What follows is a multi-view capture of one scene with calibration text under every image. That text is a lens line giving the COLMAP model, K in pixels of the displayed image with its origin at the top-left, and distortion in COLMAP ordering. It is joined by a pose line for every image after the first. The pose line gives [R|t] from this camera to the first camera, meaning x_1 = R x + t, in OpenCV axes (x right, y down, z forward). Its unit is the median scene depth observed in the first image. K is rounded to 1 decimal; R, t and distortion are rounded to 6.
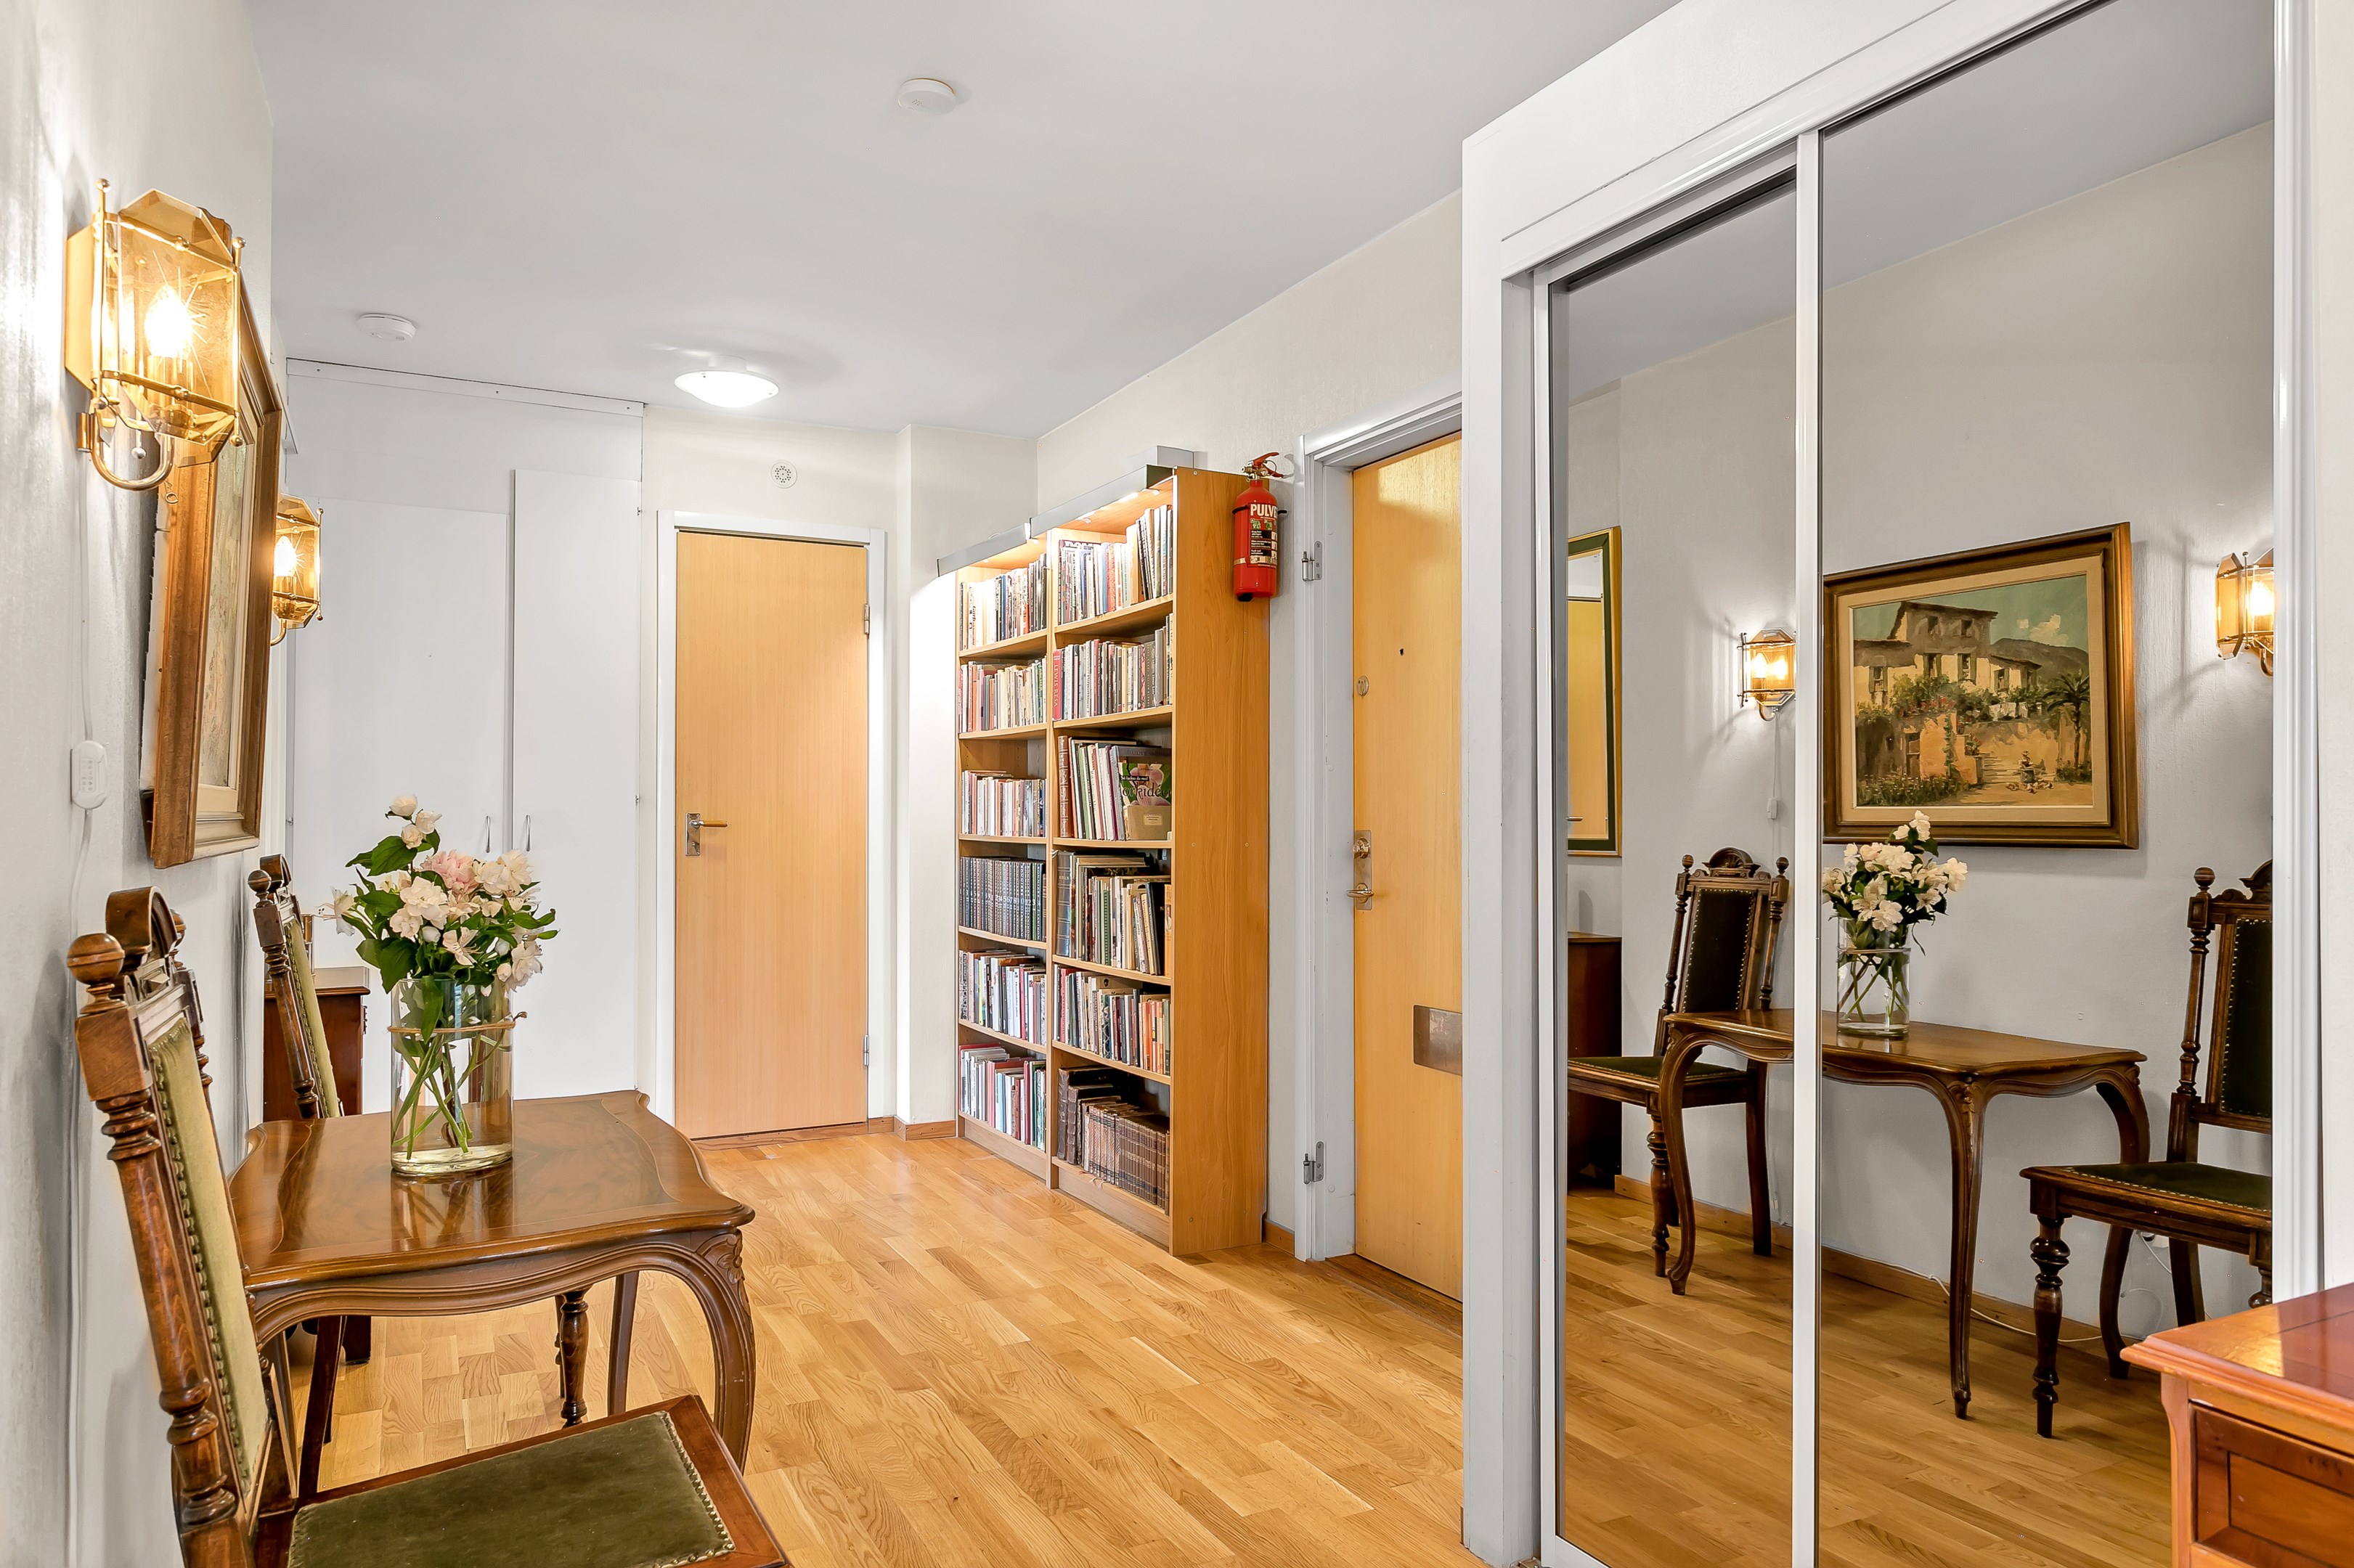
lens RADIAL K [[1502.0, 0, 1176.0], [0, 1502.0, 796.5], [0, 0, 1]] dist [0.000459, 0.005532]
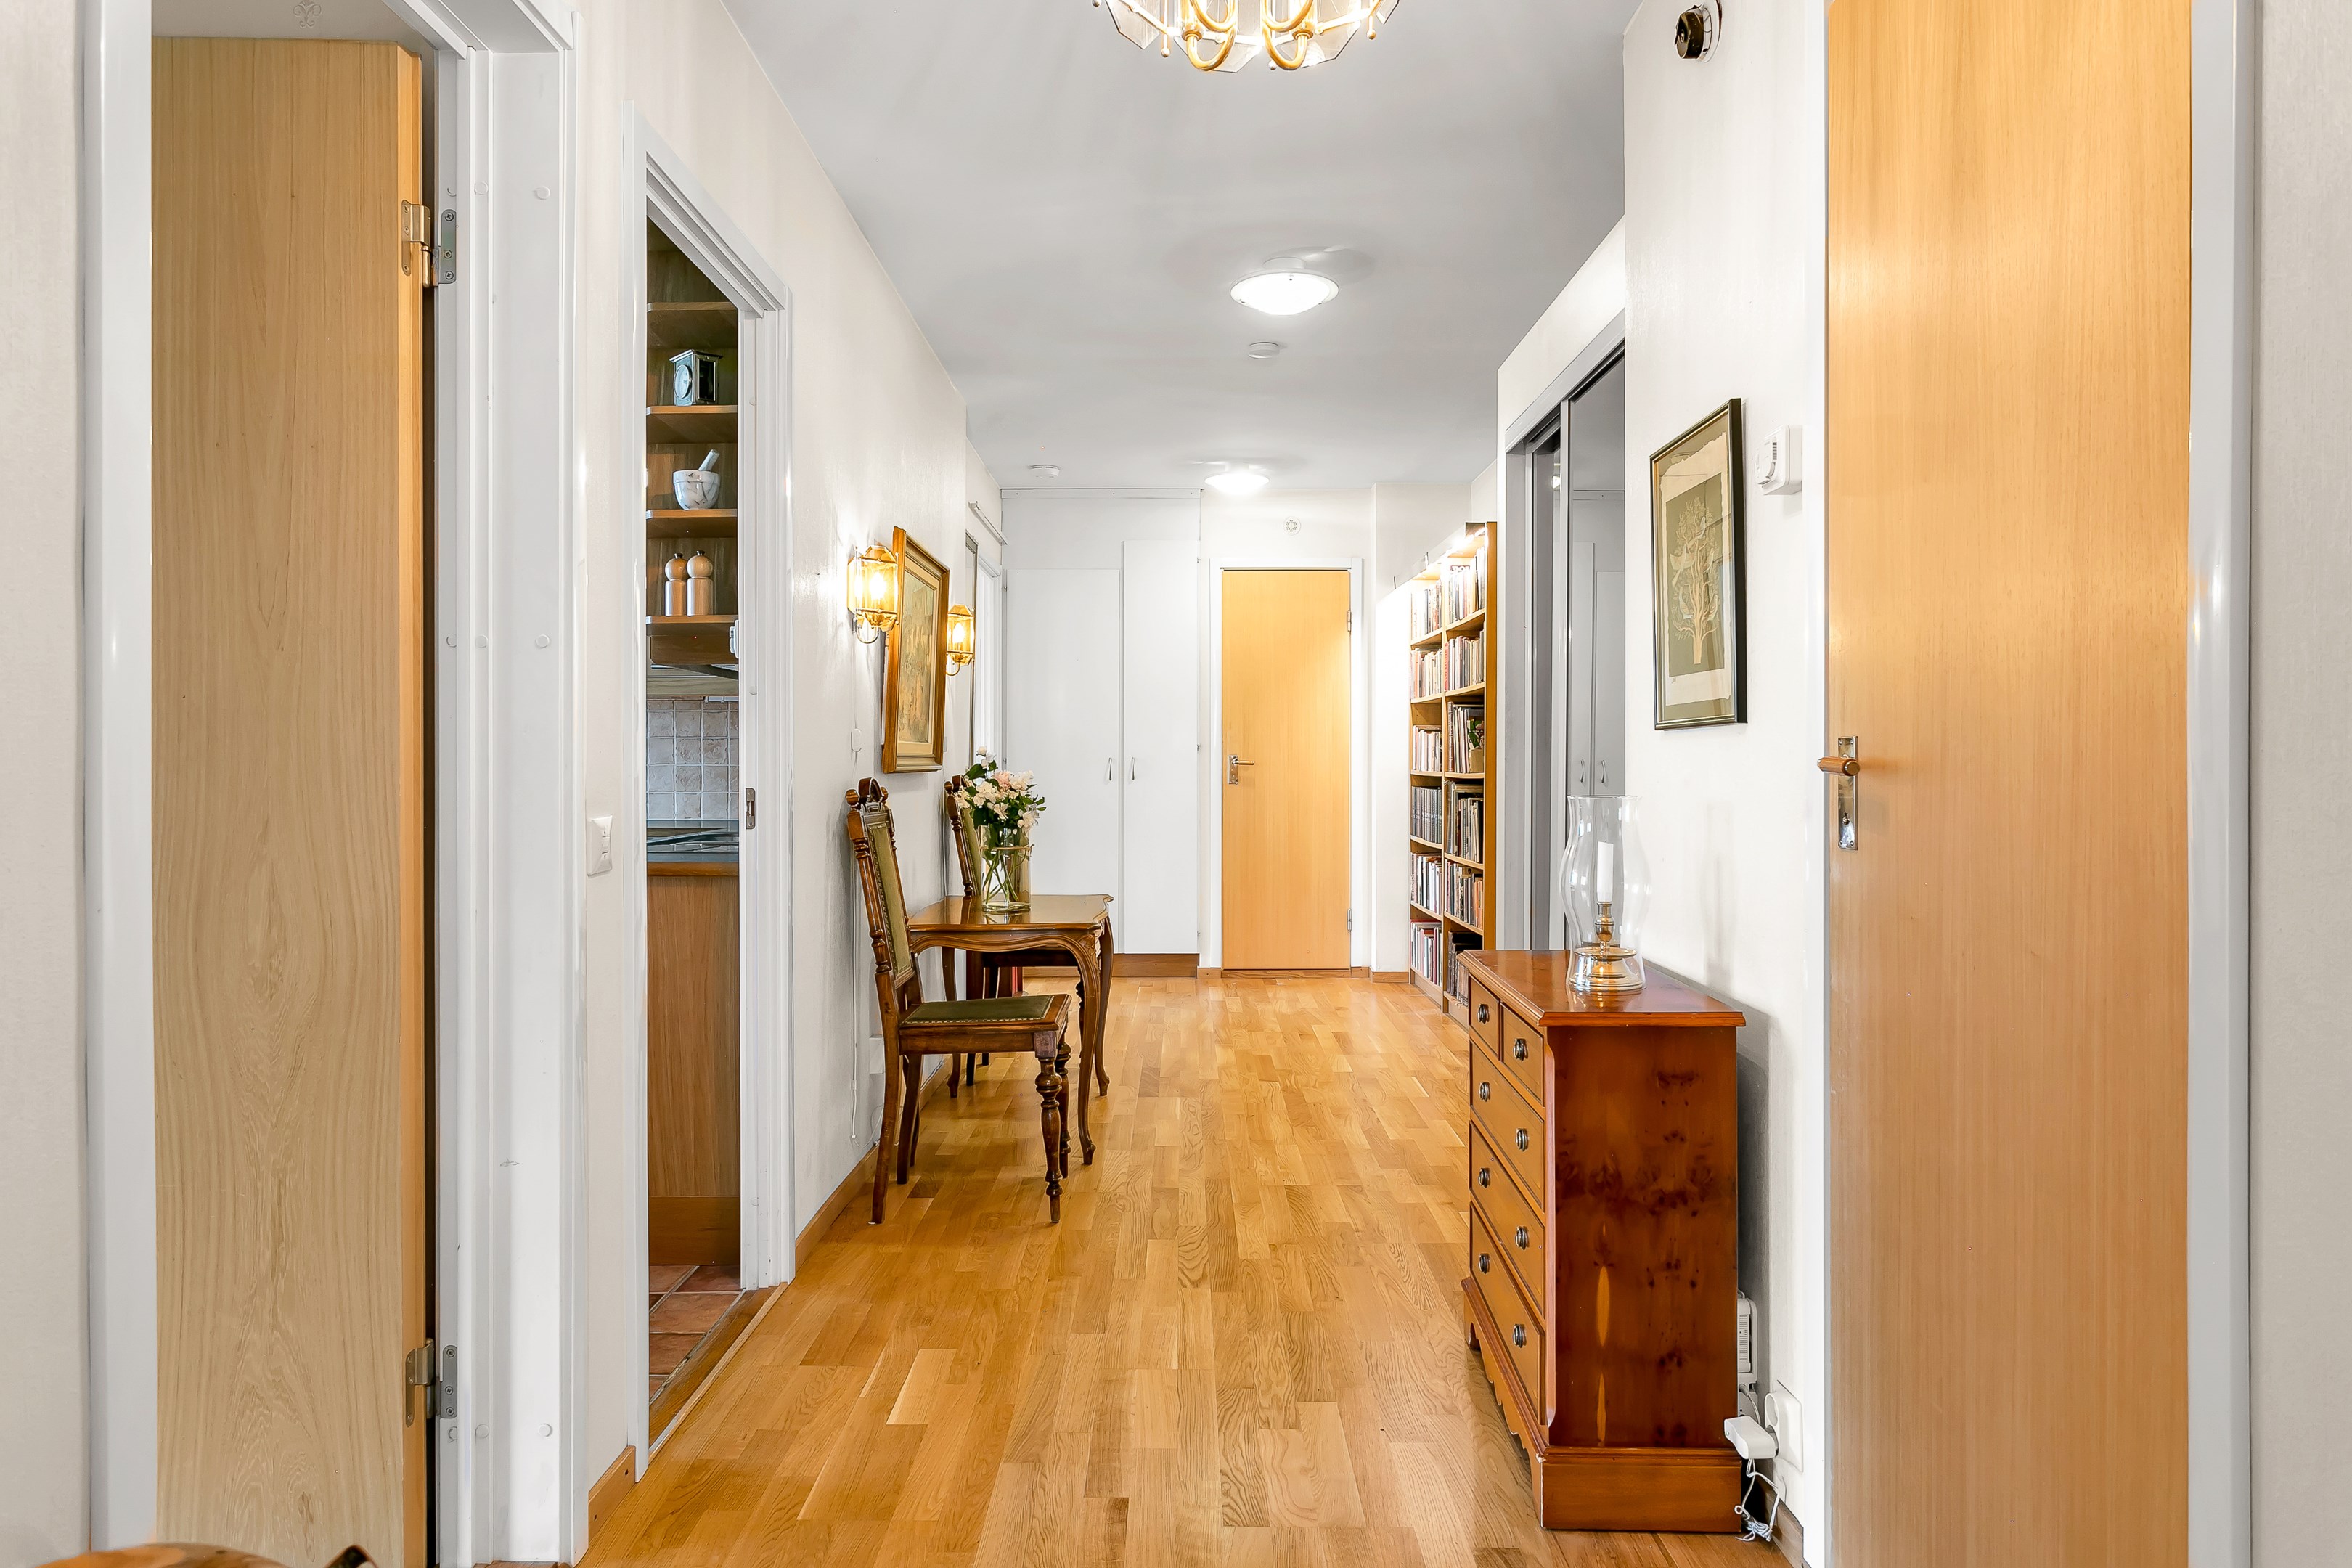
lens RADIAL K [[1500.9, 0, 1175.1], [0, 1500.9, 772.7], [0, 0, 1]] dist [0.000459, 0.005532]
pose [[0.882334, 0.002393, -0.470617, 0.376860], [0.006864, 0.999815, 0.017953, 0.000295], [0.470573, -0.019071, 0.882155, -0.405983]]
